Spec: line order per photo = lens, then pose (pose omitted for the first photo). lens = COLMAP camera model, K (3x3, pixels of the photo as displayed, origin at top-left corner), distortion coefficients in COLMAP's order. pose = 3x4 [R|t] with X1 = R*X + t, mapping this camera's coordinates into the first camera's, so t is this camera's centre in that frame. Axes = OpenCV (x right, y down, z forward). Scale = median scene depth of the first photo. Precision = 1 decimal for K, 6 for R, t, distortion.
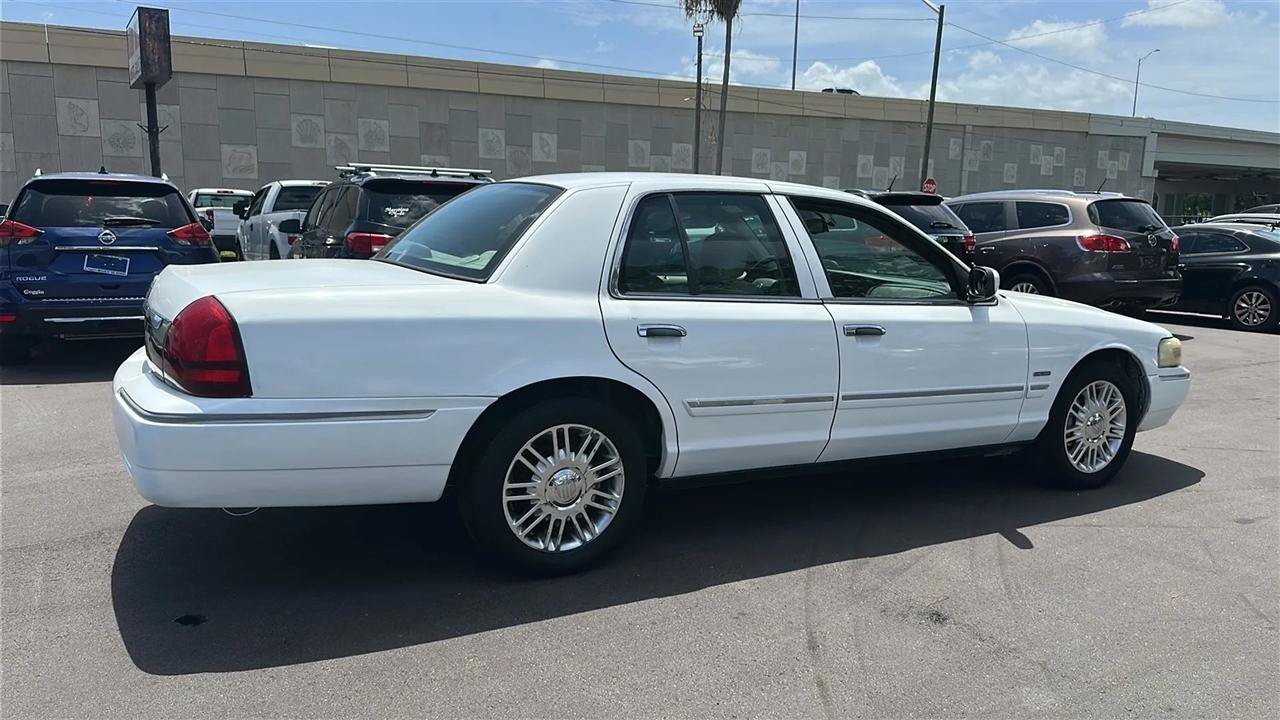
lens RADIAL K [[924.2, 0, 635.9], [0, 924.2, 358.9], [0, 0, 1]] dist [0.110785, -0.172450]
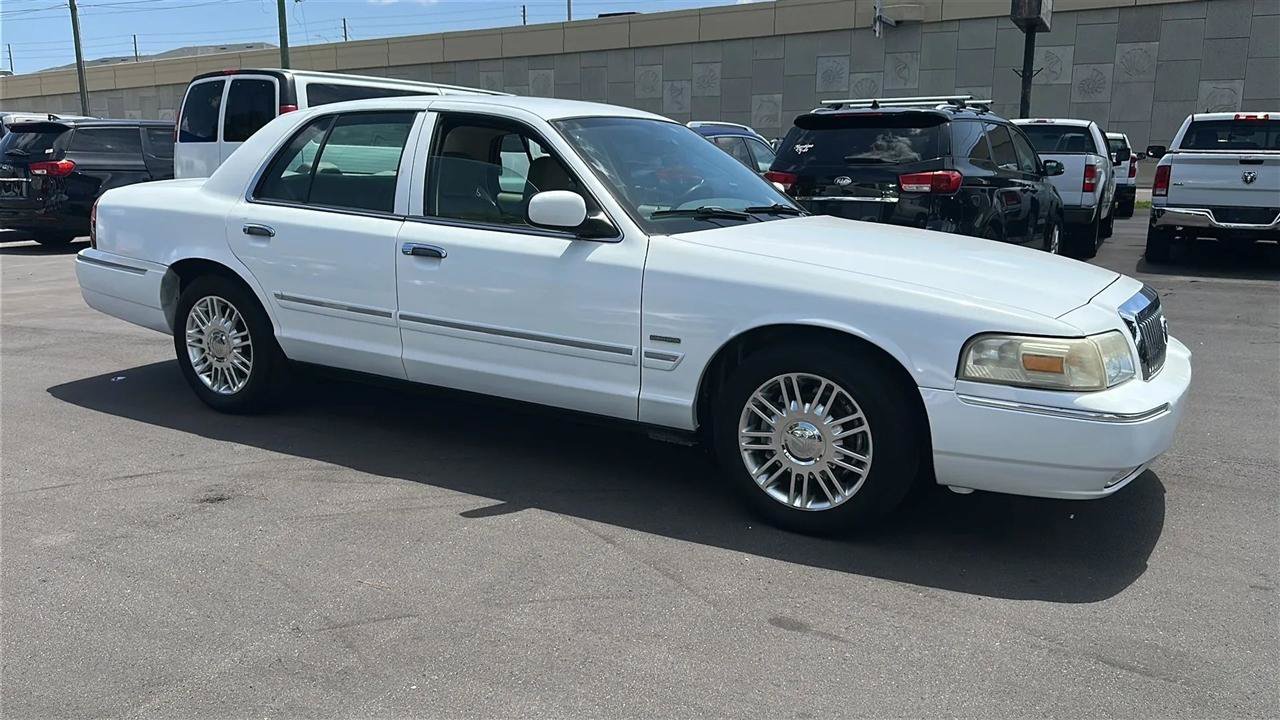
lens RADIAL K [[1016.8, 0, 635.2], [0, 1016.8, 359.4], [0, 0, 1]] dist [0.138556, -0.230002]
pose [[0.519521, 0.151539, -0.840912, 1.272507], [-0.126194, 0.986963, 0.099895, -0.053325], [0.845087, 0.054220, 0.531872, 0.630243]]
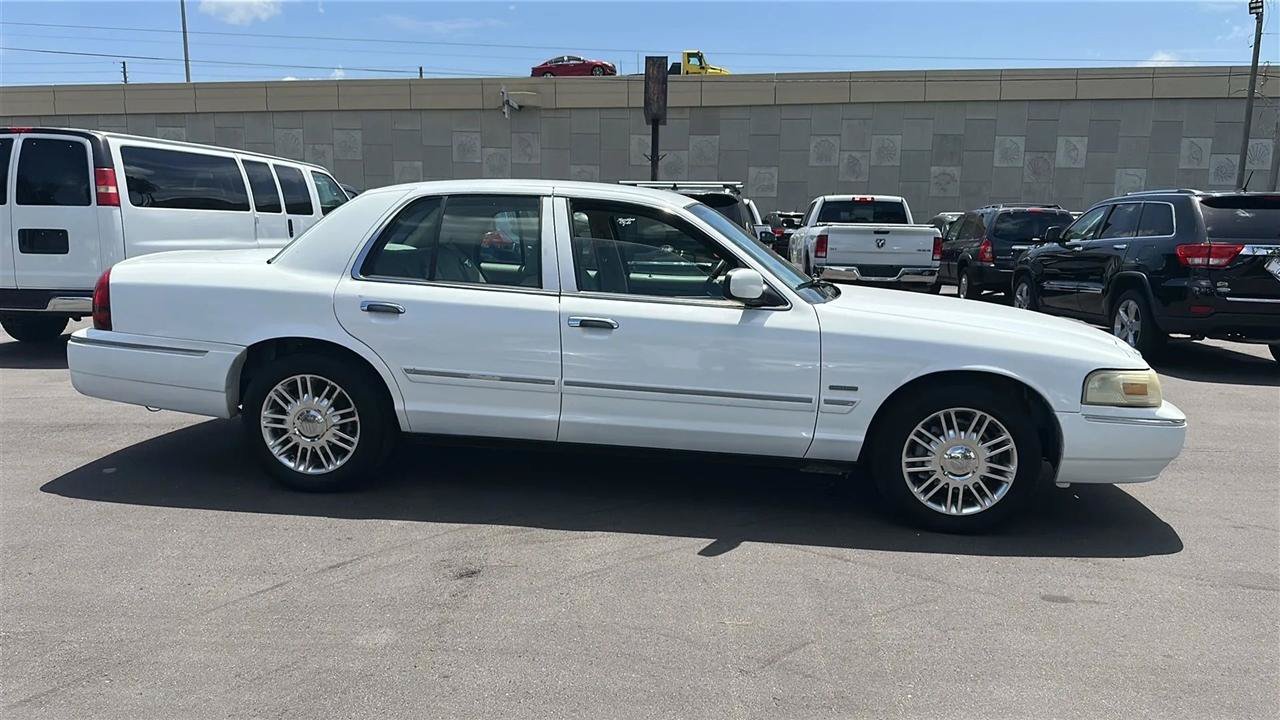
lens RADIAL K [[910.0, 0, 640.0], [0, 910.0, 360.0], [0, 0, 1]] dist [0.121527, -0.151244]
pose [[0.823425, 0.081757, -0.561504, 0.884640], [-0.088642, 0.995950, 0.015023, -0.008632], [0.560458, 0.037402, 0.827338, 0.168516]]
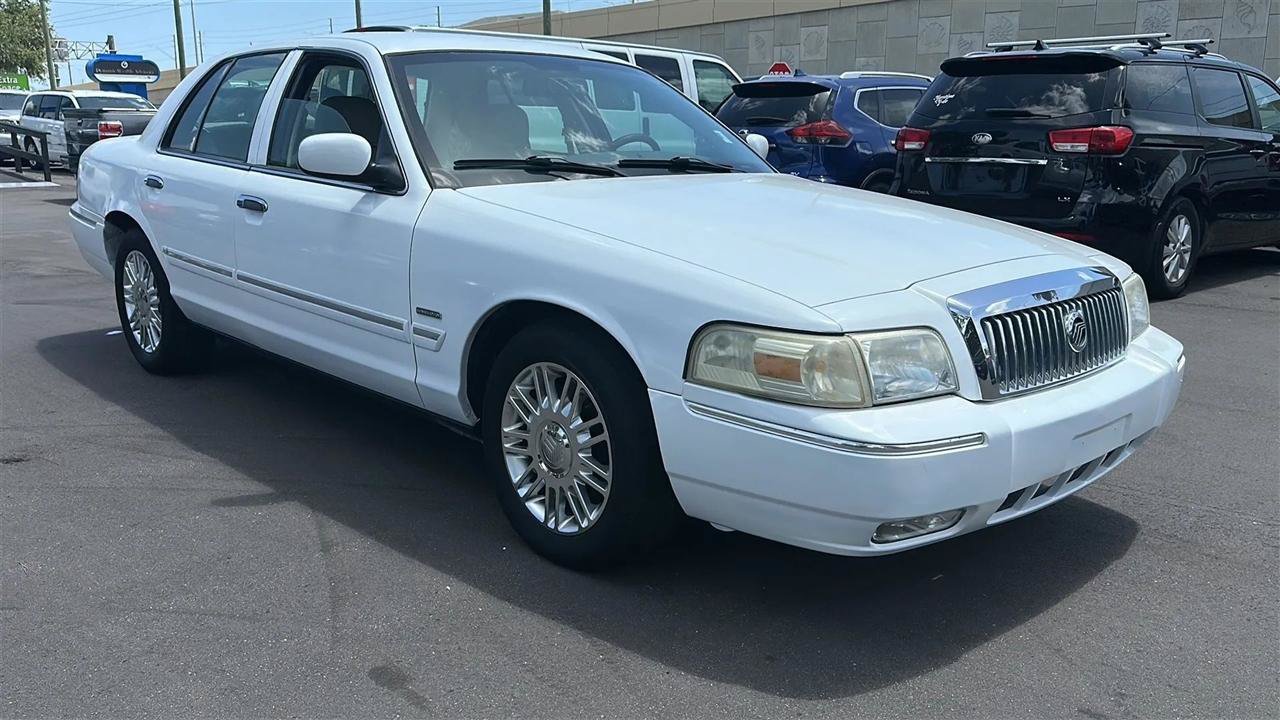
lens RADIAL K [[1055.4, 0, 640.0], [0, 1055.4, 360.0], [0, 0, 1]] dist [0.167406, -0.314925]
pose [[0.263323, 0.192967, -0.945211, 1.316176], [-0.143931, 0.976683, 0.159294, -0.099524], [0.953910, 0.094099, 0.284957, 1.075837]]
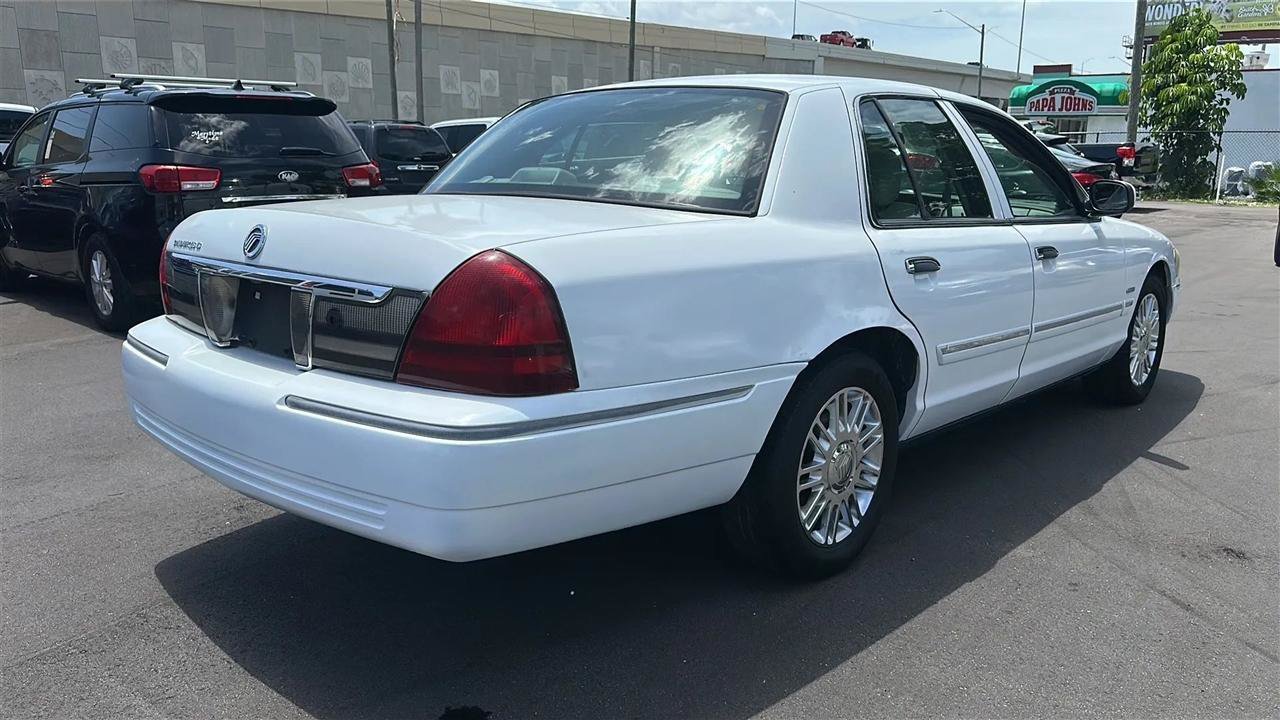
lens RADIAL K [[987.1, 0, 633.8], [0, 987.1, 367.7], [0, 0, 1]] dist [0.132733, -0.224204]
pose [[0.941451, -0.089716, 0.324995, -0.456276], [0.067389, 0.994567, 0.079341, -0.024312], [-0.330347, -0.052795, 0.942382, 0.212207]]
